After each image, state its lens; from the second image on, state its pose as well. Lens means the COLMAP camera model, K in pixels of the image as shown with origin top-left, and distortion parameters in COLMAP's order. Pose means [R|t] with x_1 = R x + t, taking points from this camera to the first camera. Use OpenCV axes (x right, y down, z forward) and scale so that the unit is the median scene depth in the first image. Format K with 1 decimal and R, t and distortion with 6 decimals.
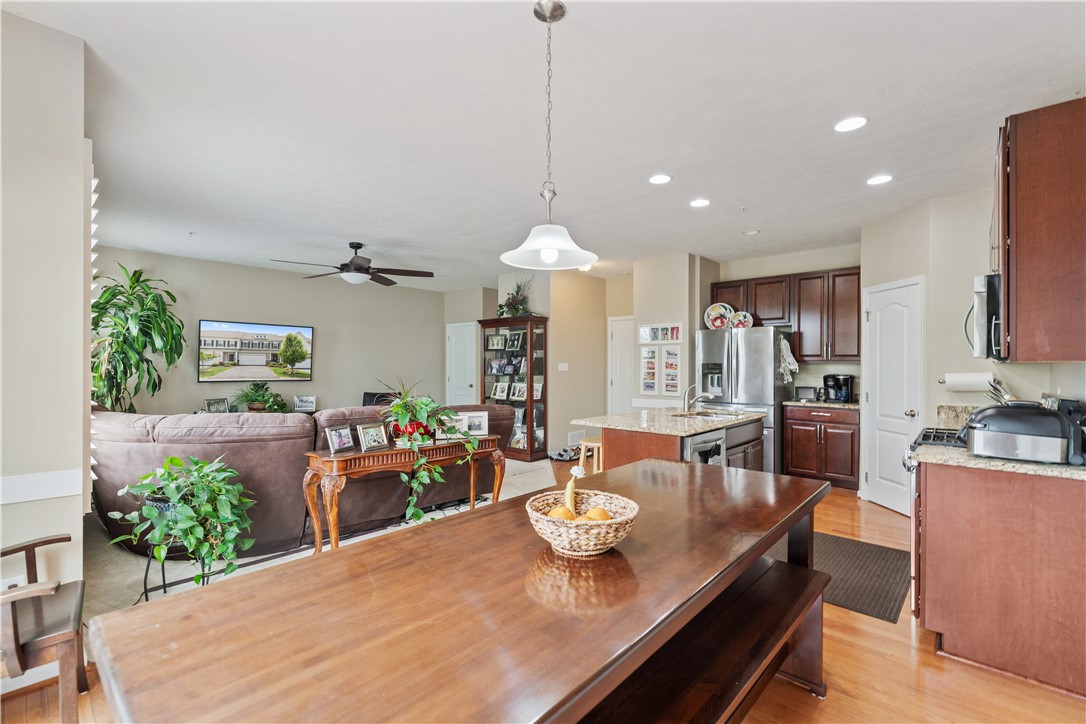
lens RADIAL K [[482.0, 0, 547.4], [0, 482.0, 362.9], [0, 0, 1]] dist [0.000865, -0.000704]
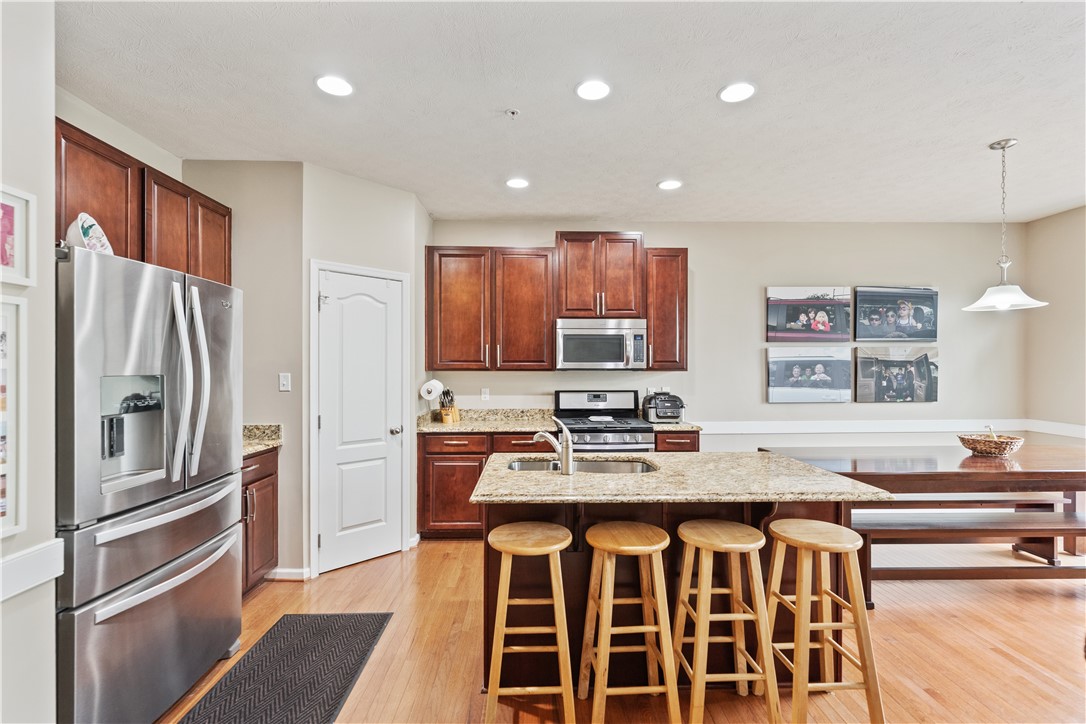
lens RADIAL K [[498.9, 0, 545.5], [0, 498.9, 367.7], [0, 0, 1]] dist [0.002435, -0.000054]
pose [[-0.692990, -0.001620, 0.720945, -0.048049], [-0.004766, 0.999986, -0.002334, -0.004271], [-0.720931, -0.005054, -0.692988, 1.017556]]
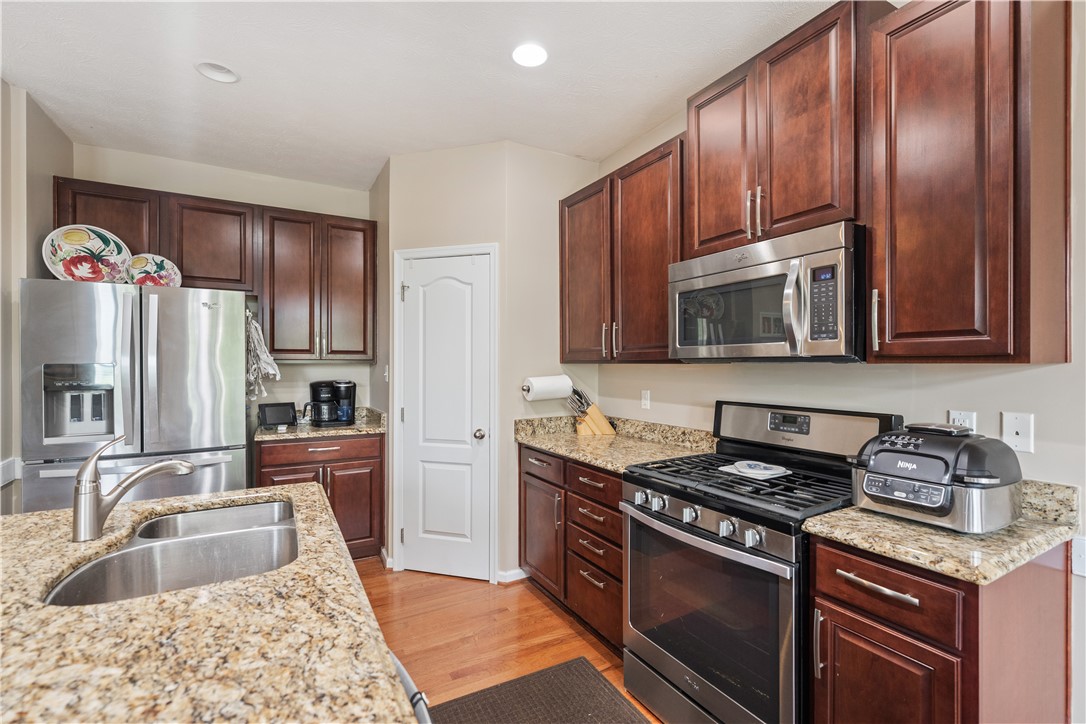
lens RADIAL K [[482.0, 0, 547.4], [0, 482.0, 362.9], [0, 0, 1]] dist [0.000865, -0.000704]
pose [[0.316298, -0.000950, 0.948659, 0.078115], [-0.002107, 0.999996, 0.001704, -0.001807], [-0.948657, -0.002538, 0.316295, 0.487714]]
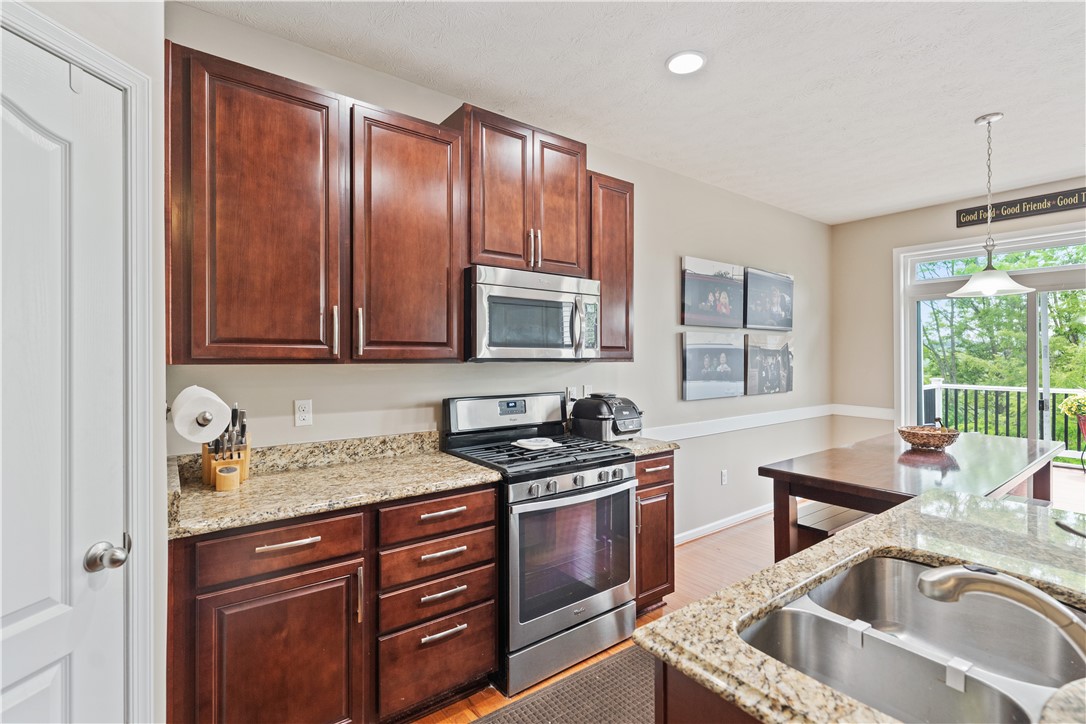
lens RADIAL K [[497.8, 0, 534.8], [0, 497.8, 359.8], [0, 0, 1]] dist [-0.001107, -0.000413]
pose [[-0.979412, -0.002327, 0.201856, 0.333134], [-0.002483, 0.999997, -0.000522, -0.003547], [-0.201854, -0.001012, -0.979415, 0.874324]]
